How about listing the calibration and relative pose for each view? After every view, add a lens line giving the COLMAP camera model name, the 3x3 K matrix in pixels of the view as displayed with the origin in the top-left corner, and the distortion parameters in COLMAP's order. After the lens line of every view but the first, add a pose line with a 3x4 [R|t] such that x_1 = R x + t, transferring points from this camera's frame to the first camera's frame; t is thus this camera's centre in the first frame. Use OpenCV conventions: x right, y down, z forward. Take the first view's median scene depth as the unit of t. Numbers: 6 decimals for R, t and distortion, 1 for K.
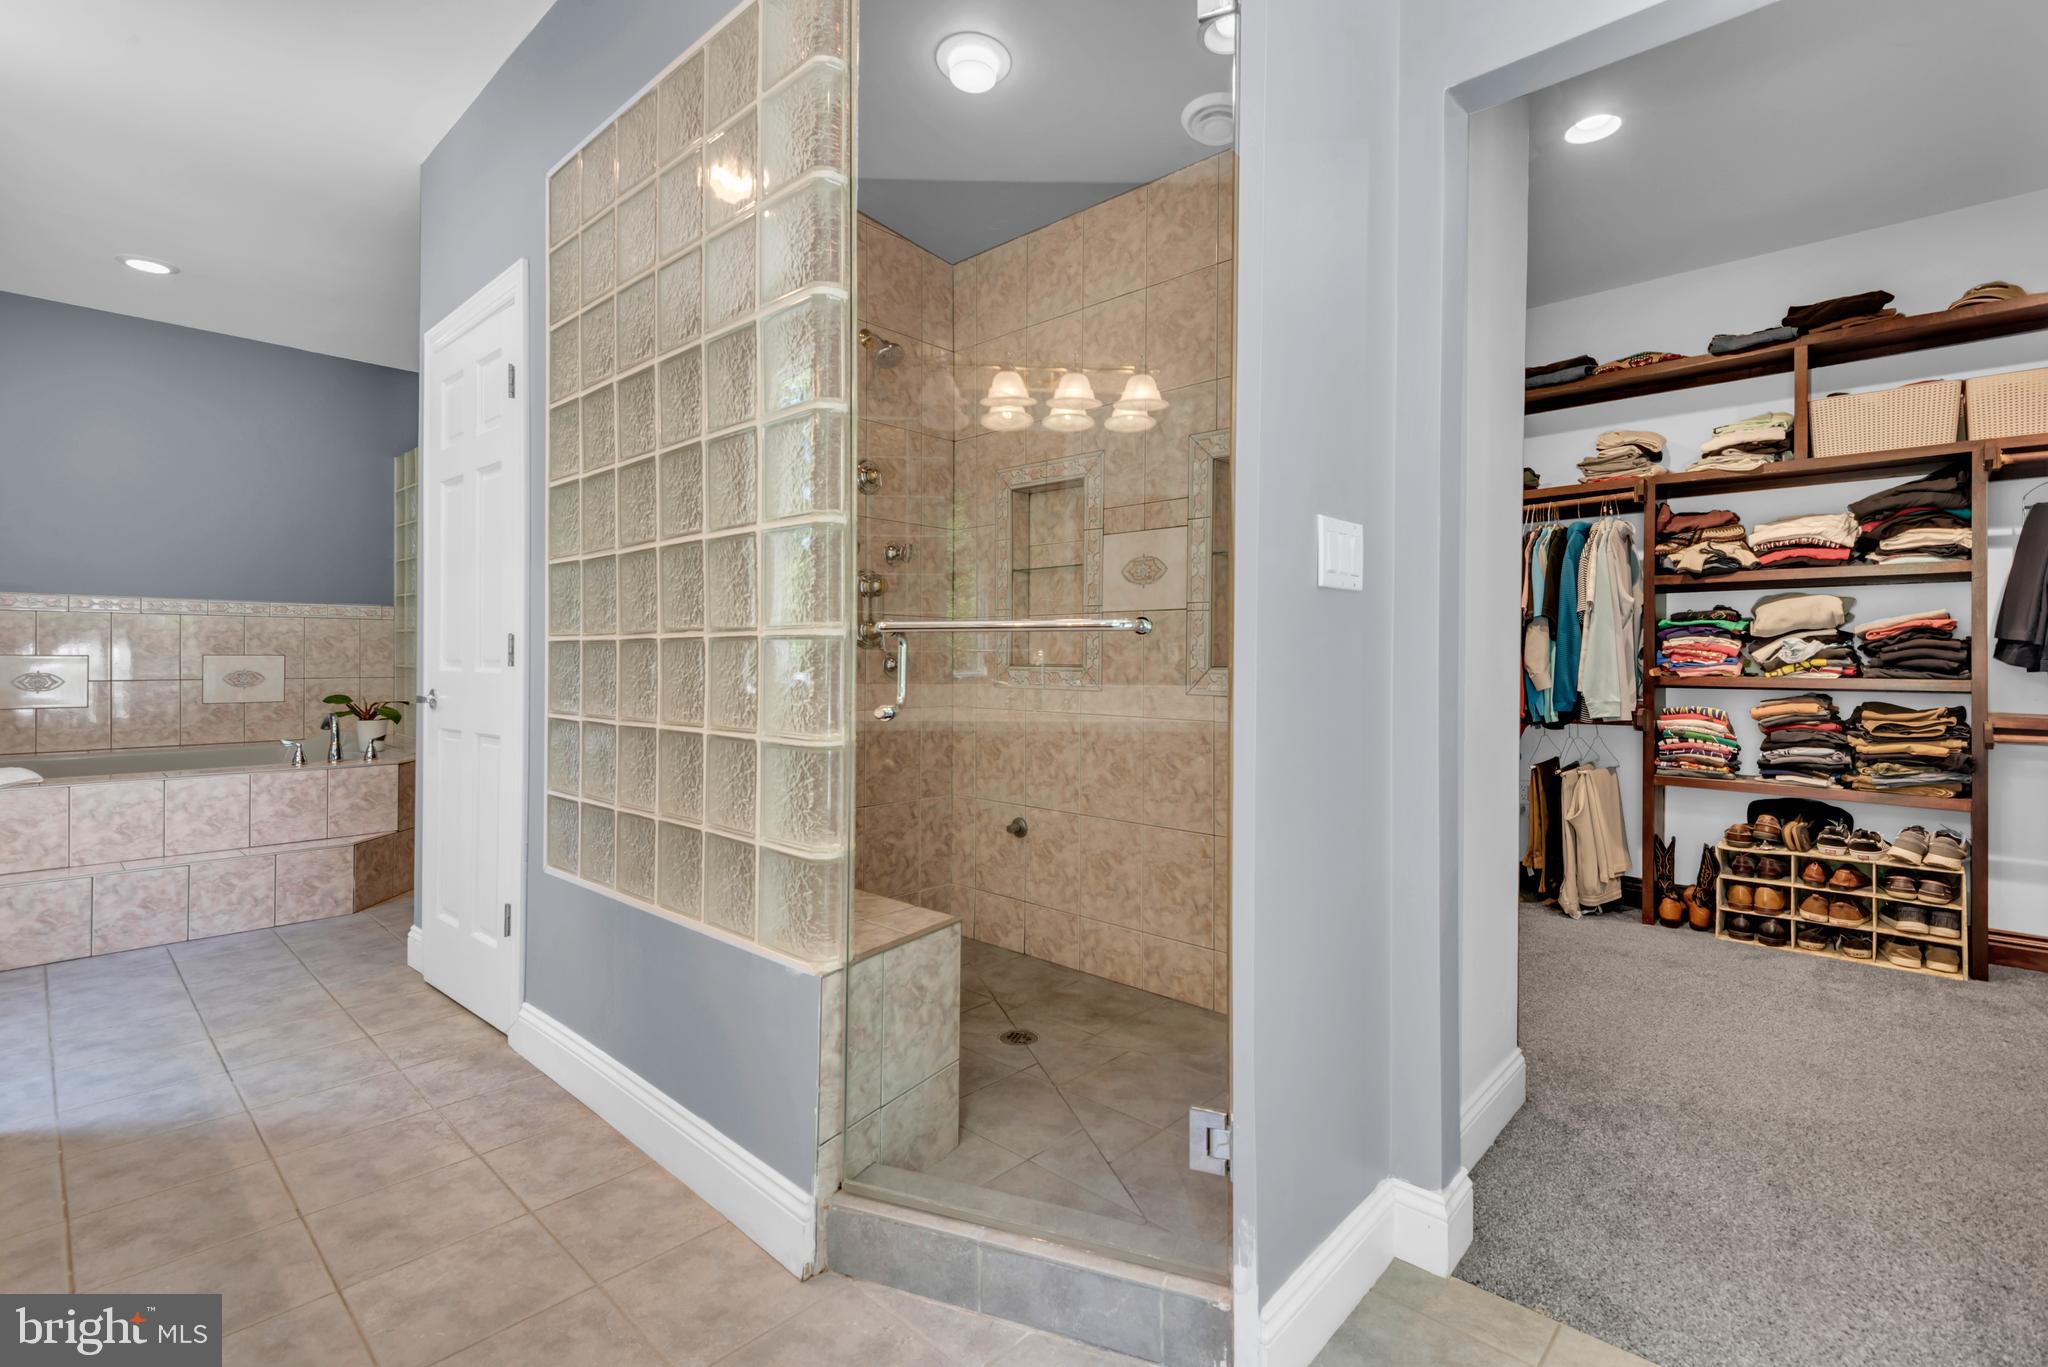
lens RADIAL K [[934.6, 0, 1011.5], [0, 934.6, 664.4], [0, 0, 1]] dist [0.032289, -0.017665]
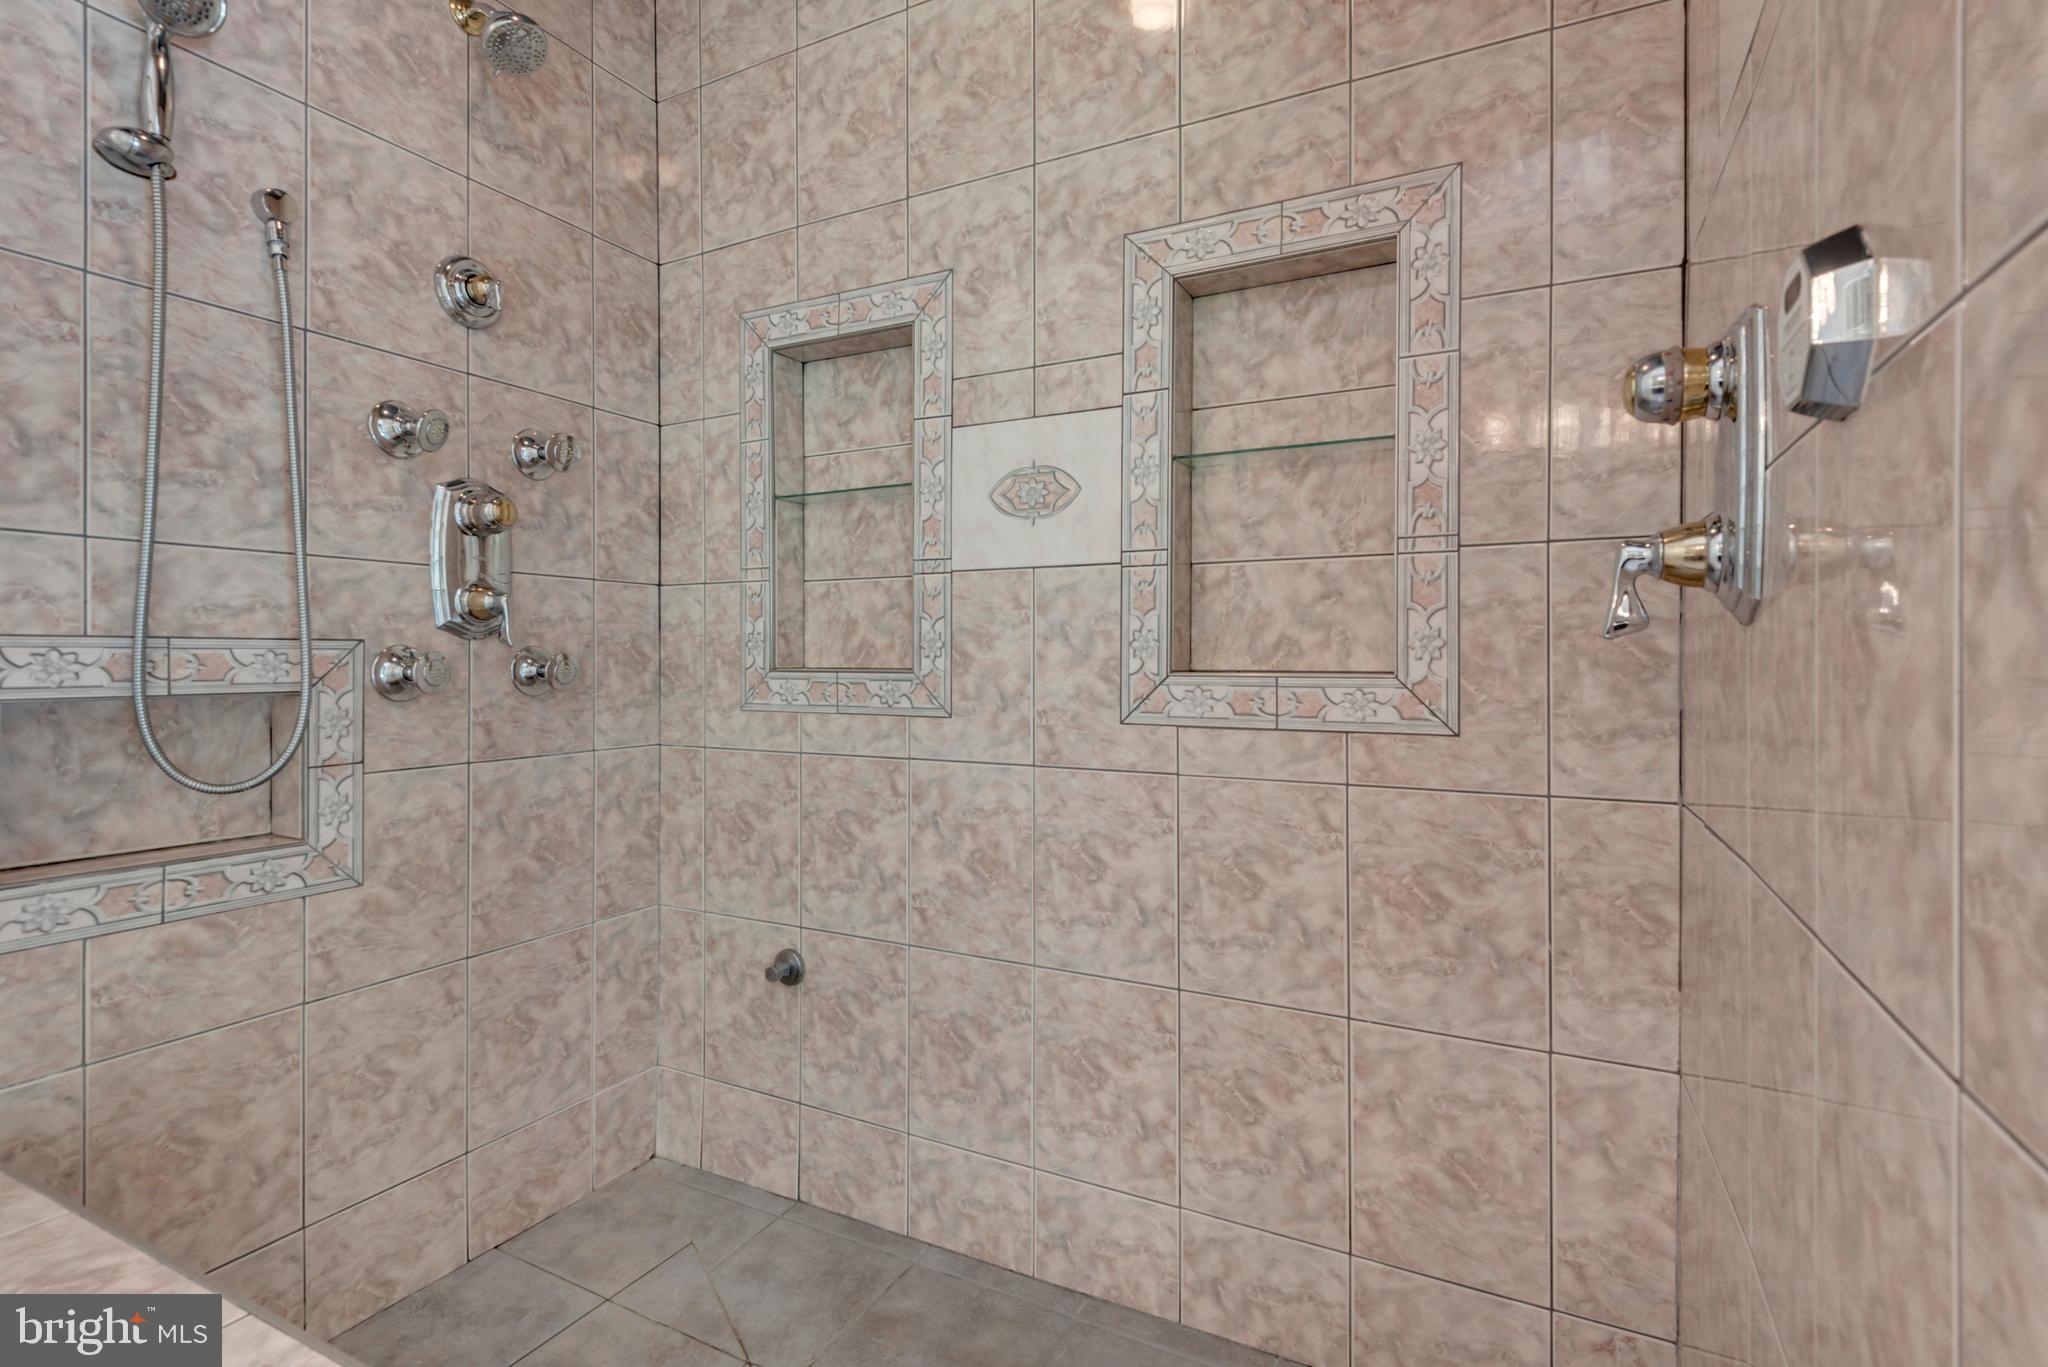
lens RADIAL K [[934.6, 0, 1011.5], [0, 934.6, 664.4], [0, 0, 1]] dist [0.032289, -0.017665]
pose [[0.961239, -0.004982, 0.275670, -0.017859], [0.005453, 0.999985, -0.000941, -0.001213], [-0.275661, 0.002408, 0.961252, 0.457421]]
